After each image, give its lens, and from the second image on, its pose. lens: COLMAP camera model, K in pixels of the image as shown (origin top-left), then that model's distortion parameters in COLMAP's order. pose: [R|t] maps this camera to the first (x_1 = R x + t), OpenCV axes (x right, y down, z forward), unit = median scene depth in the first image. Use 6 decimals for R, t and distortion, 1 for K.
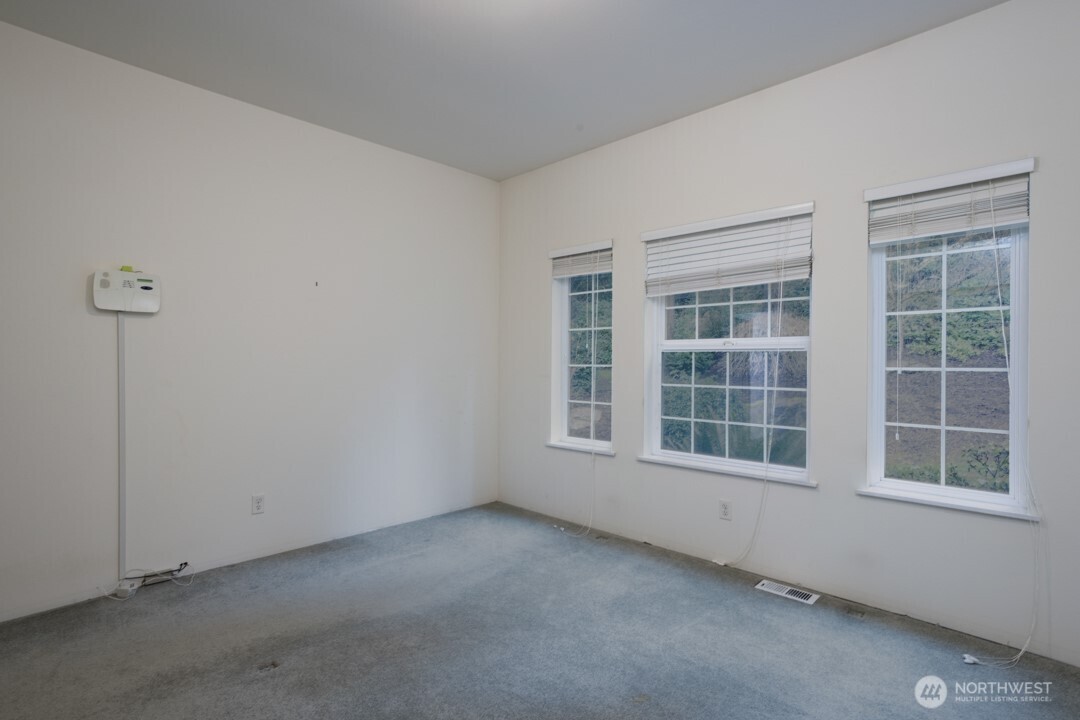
lens RADIAL K [[521.1, 0, 528.9], [0, 521.1, 362.3], [0, 0, 1]] dist [-0.043468, 0.026940]
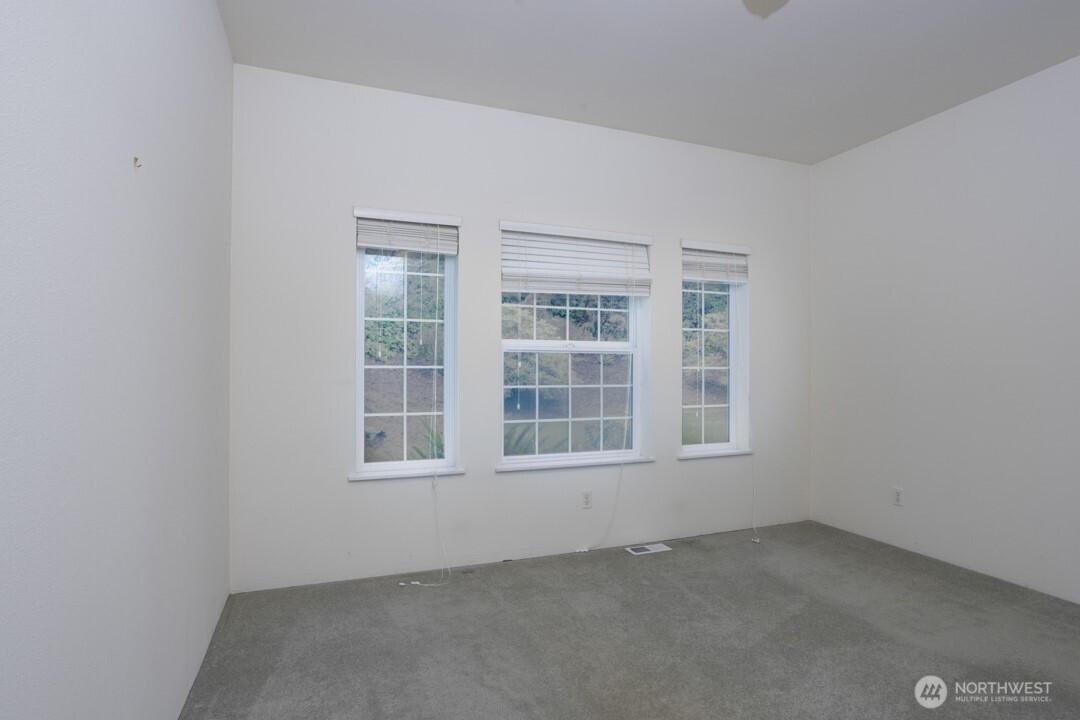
lens RADIAL K [[521.1, 0, 534.3], [0, 521.1, 362.0], [0, 0, 1]] dist [-0.043468, 0.026940]
pose [[0.433200, 0.000529, 0.901297, -0.630061], [-0.003439, 0.999994, 0.001066, -0.003430], [-0.901291, -0.003561, 0.433200, 0.612145]]
